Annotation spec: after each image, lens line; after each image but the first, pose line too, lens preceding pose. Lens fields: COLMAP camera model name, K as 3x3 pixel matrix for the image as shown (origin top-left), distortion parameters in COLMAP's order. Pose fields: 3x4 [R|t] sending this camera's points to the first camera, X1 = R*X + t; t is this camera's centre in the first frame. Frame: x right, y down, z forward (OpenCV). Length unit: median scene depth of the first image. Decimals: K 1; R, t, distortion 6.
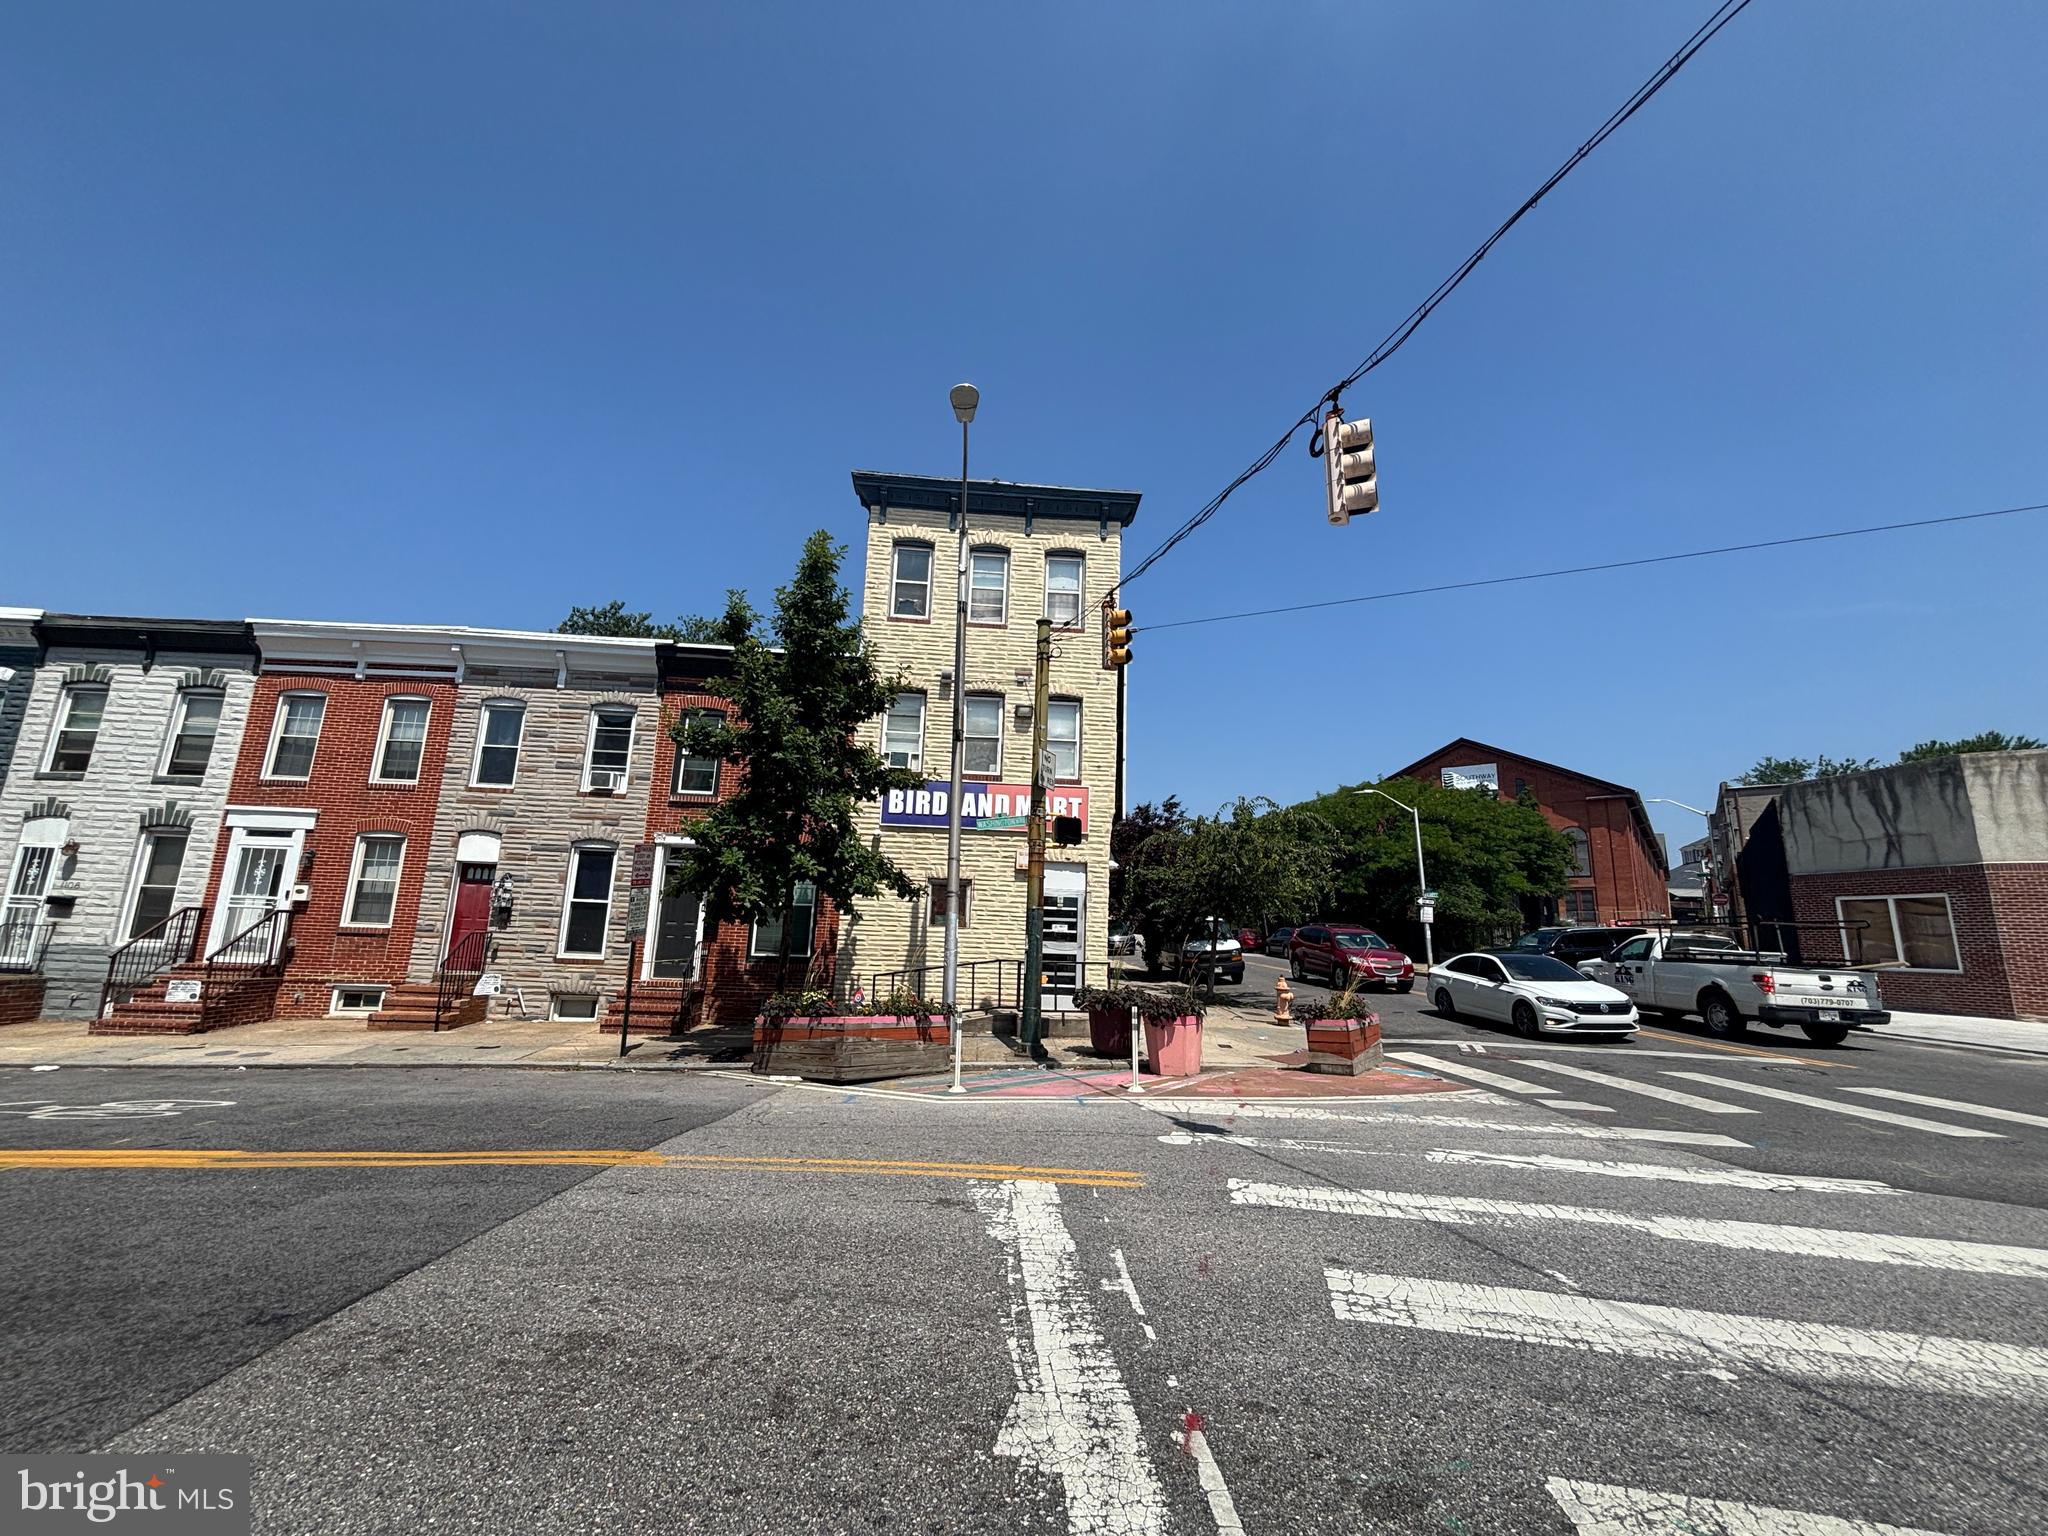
lens RADIAL K [[830.6, 0, 1021.2], [0, 830.6, 771.6], [0, 0, 1]] dist [-0.000670, 0.000807]
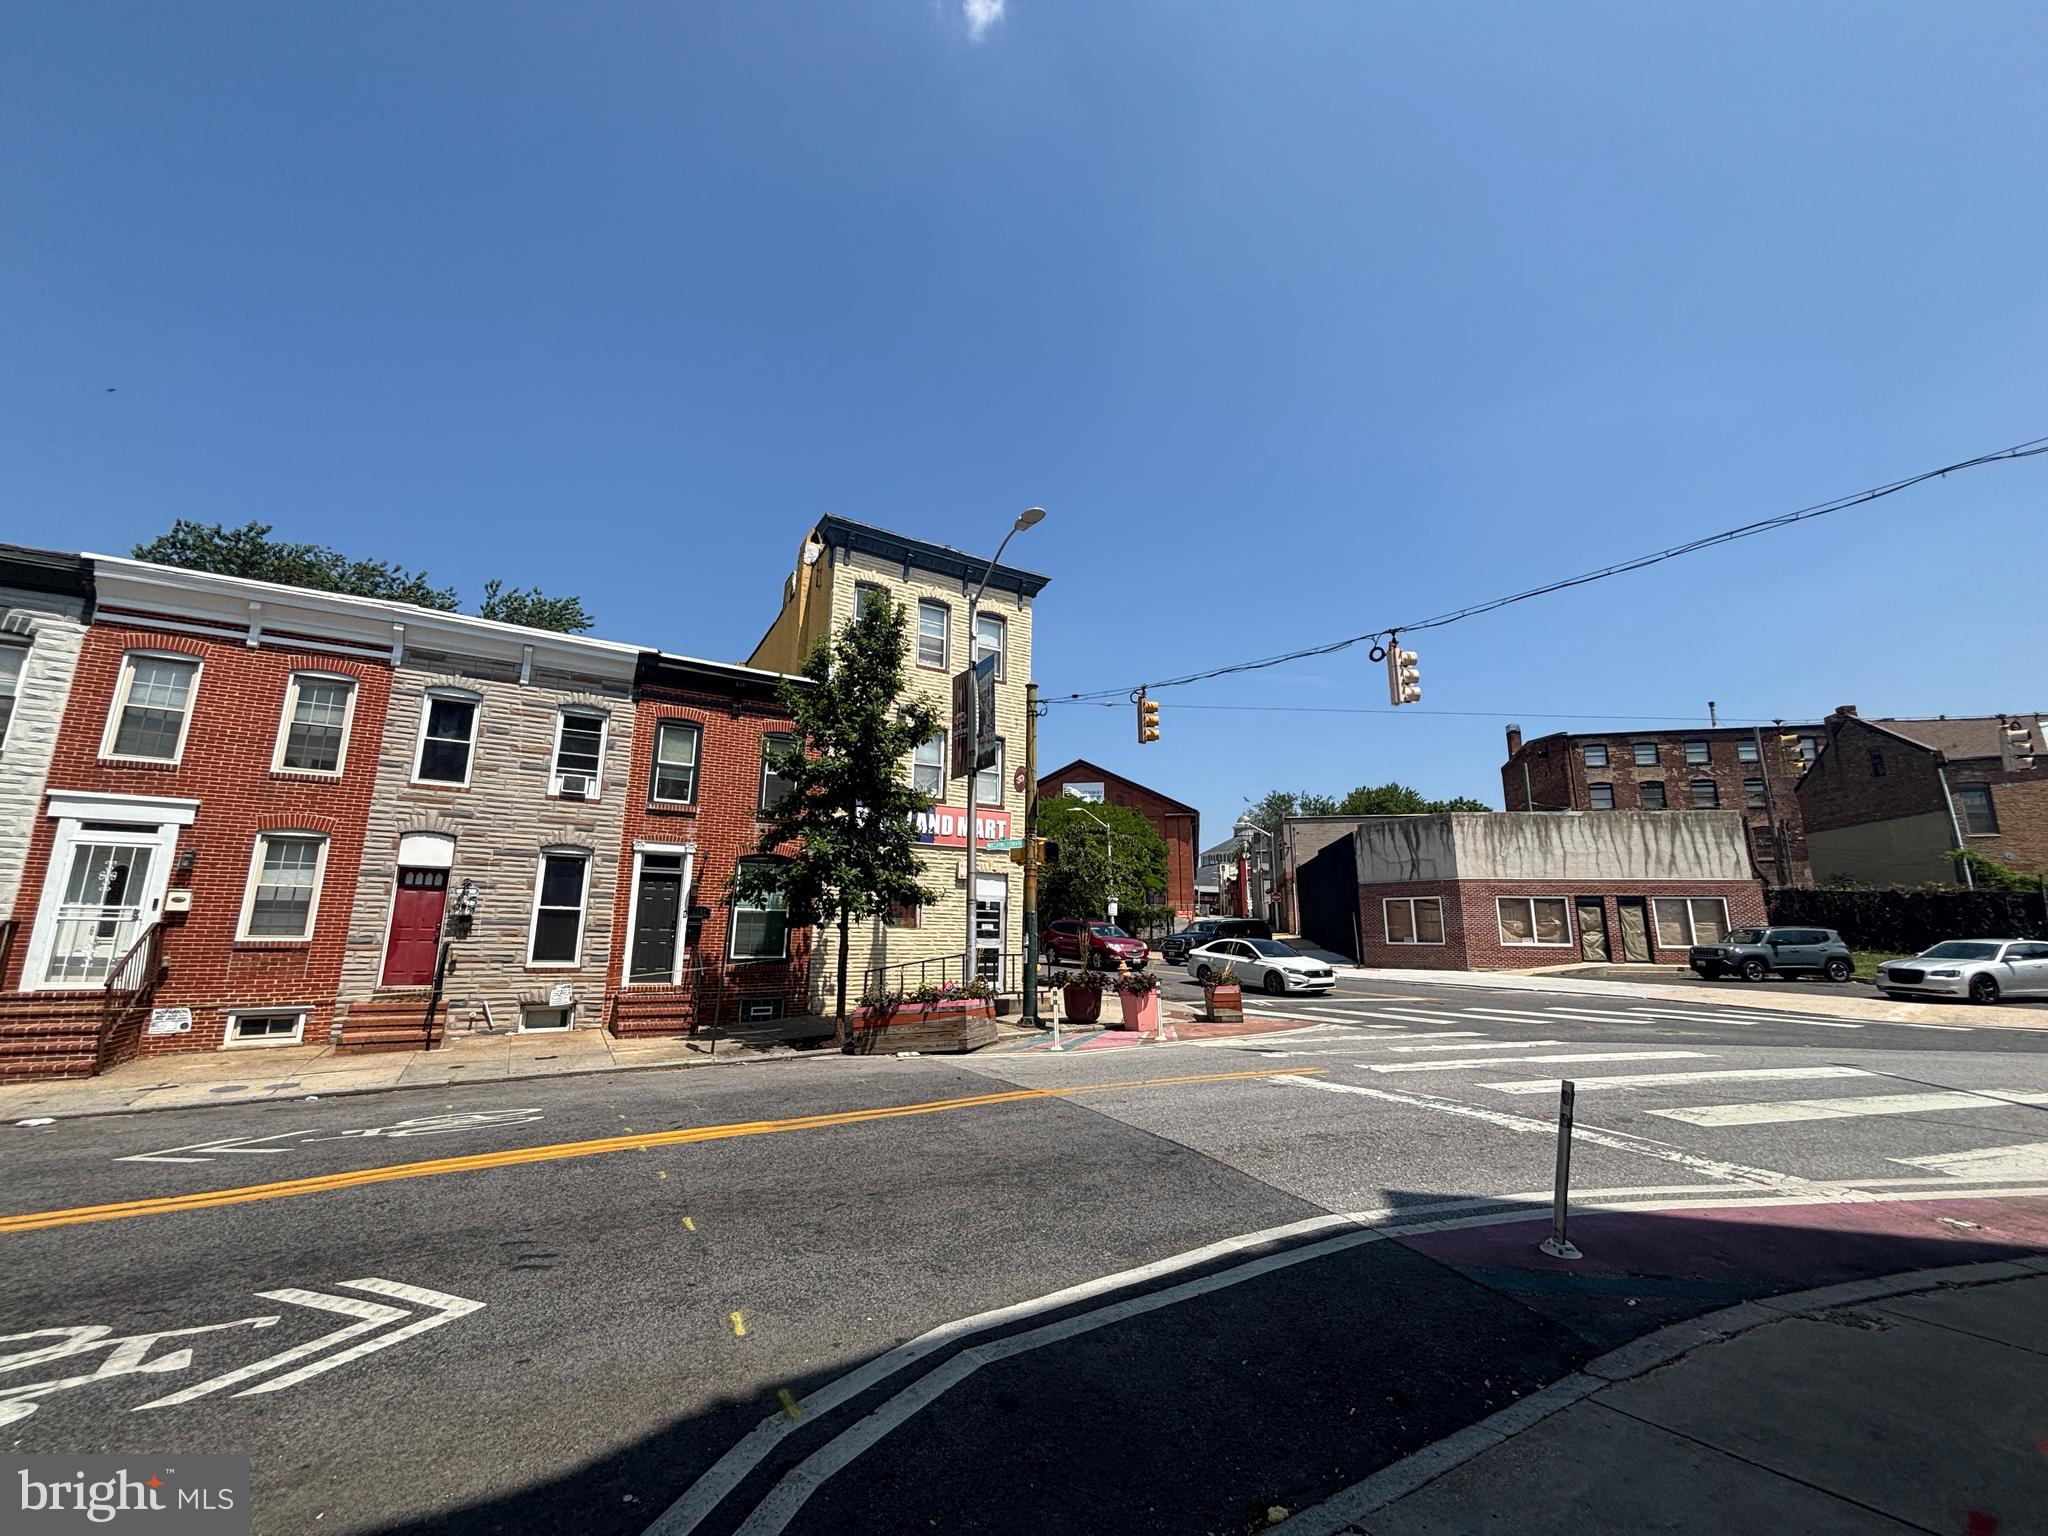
lens RADIAL K [[830.6, 0, 1021.2], [0, 830.6, 771.6], [0, 0, 1]] dist [-0.000670, 0.000807]
pose [[0.888959, 0.067002, 0.453060, -0.483811], [-0.070009, 0.997495, -0.010152, -0.031405], [-0.452605, -0.022694, 0.891422, -0.107322]]
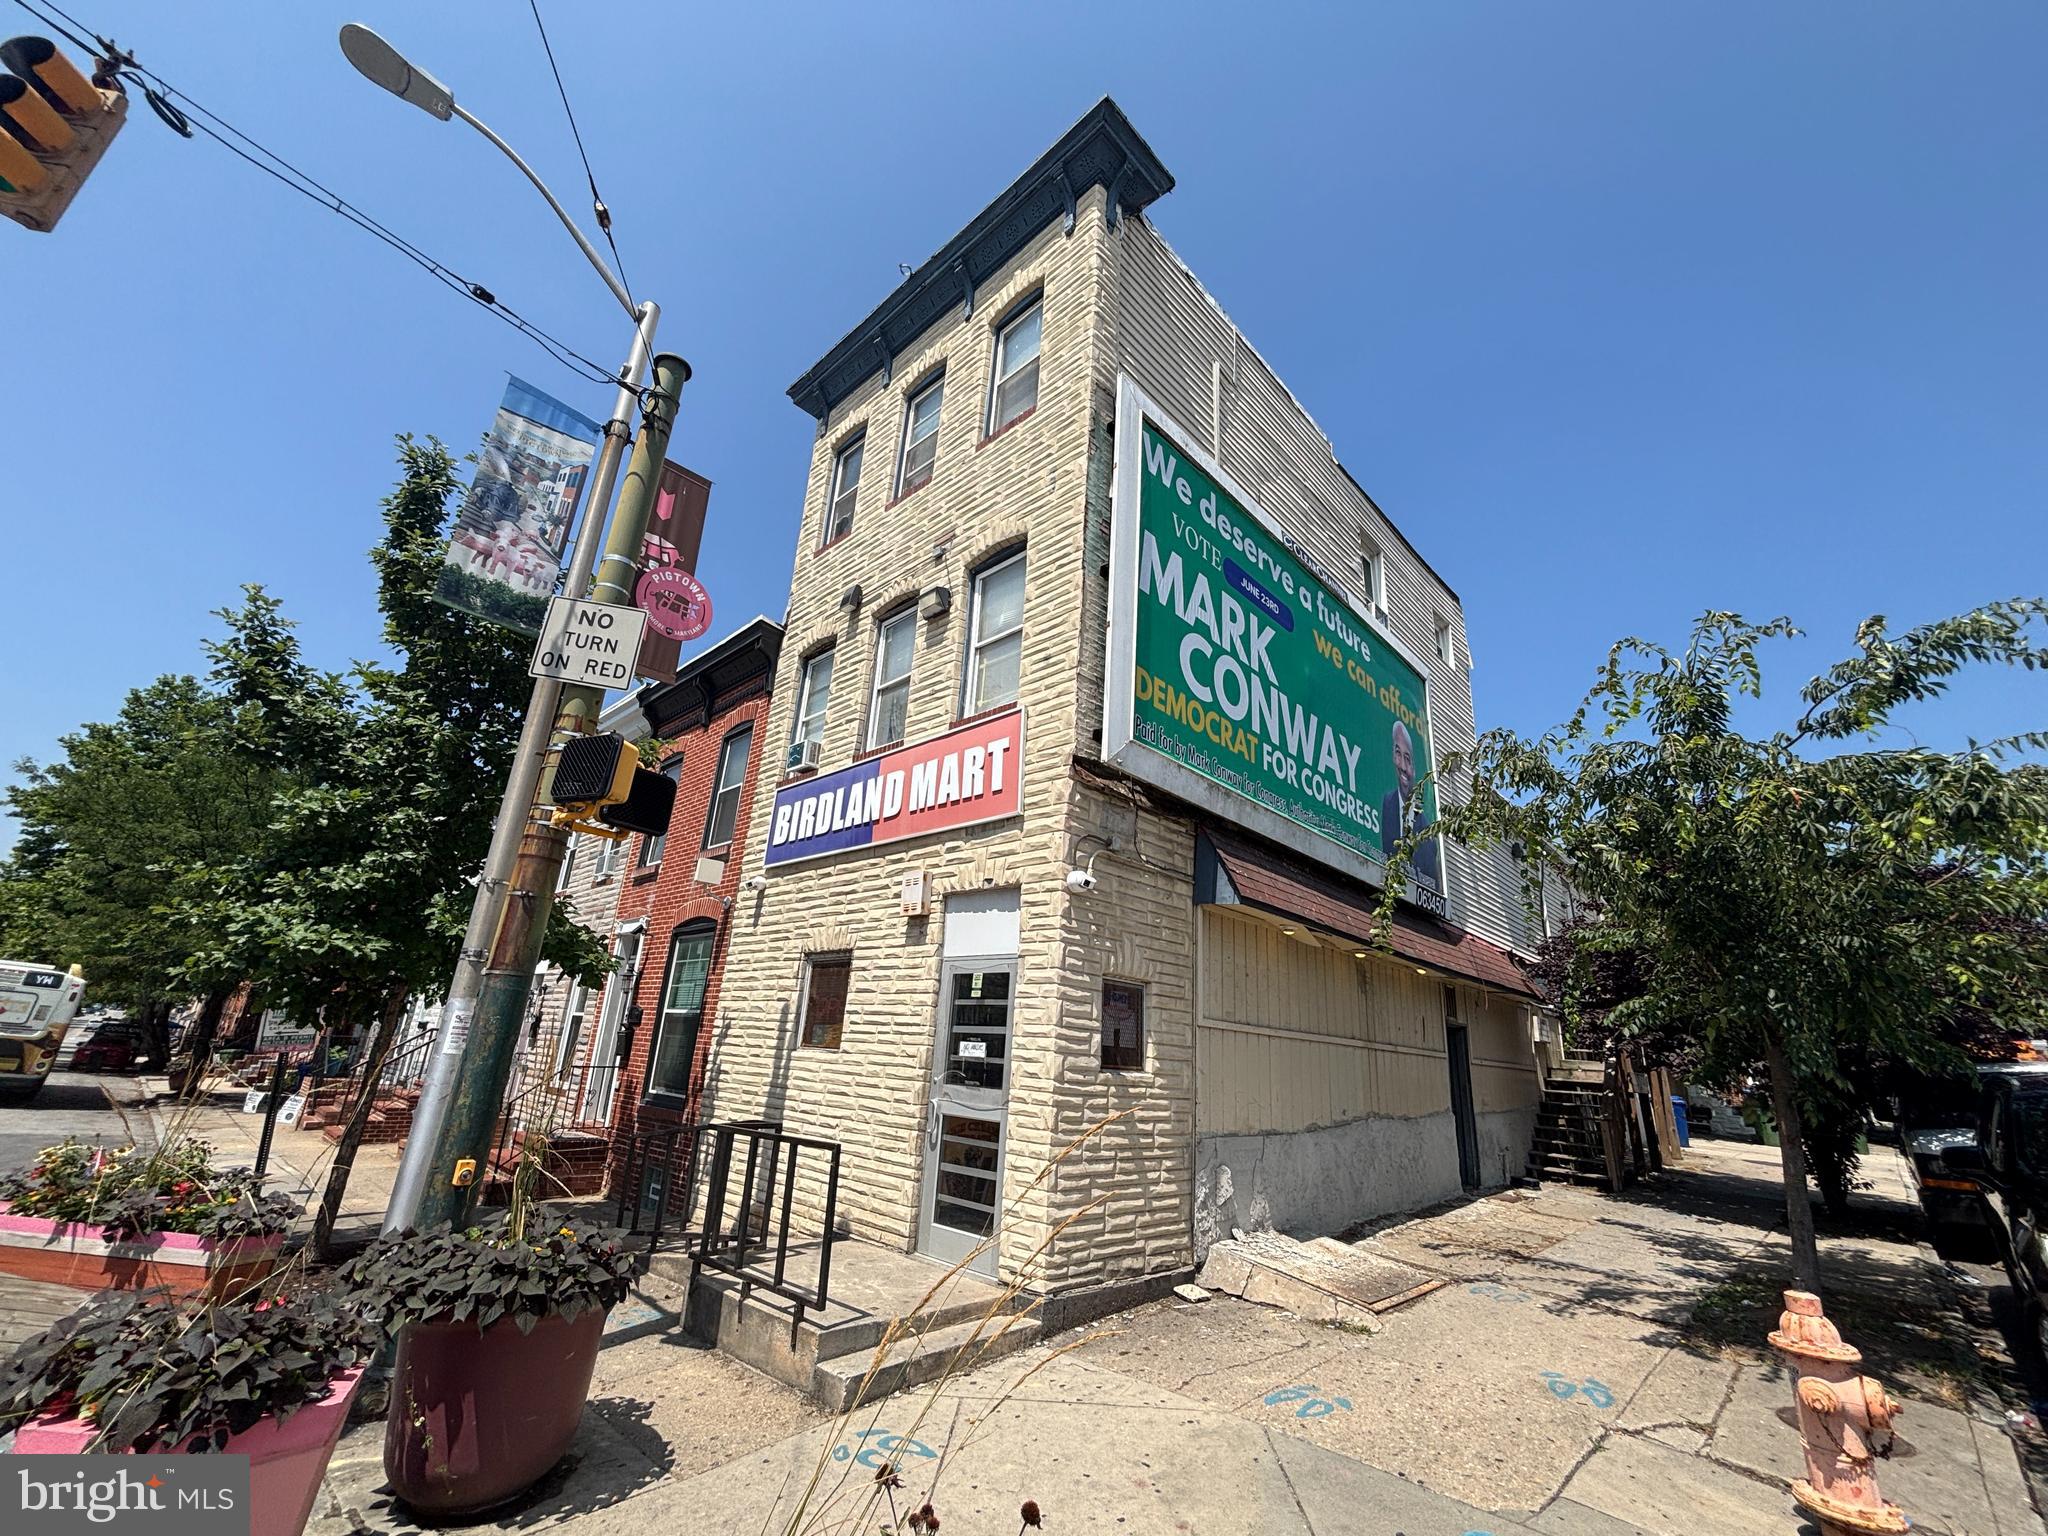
lens RADIAL K [[830.5, 0, 1017.9], [0, 830.5, 772.1], [0, 0, 1]] dist [0.013604, -0.000360]
pose [[0.652627, -0.241226, -0.718253, 0.391271], [0.107514, 0.967857, -0.227364, 0.153017], [0.750012, 0.071162, 0.657585, 0.747938]]
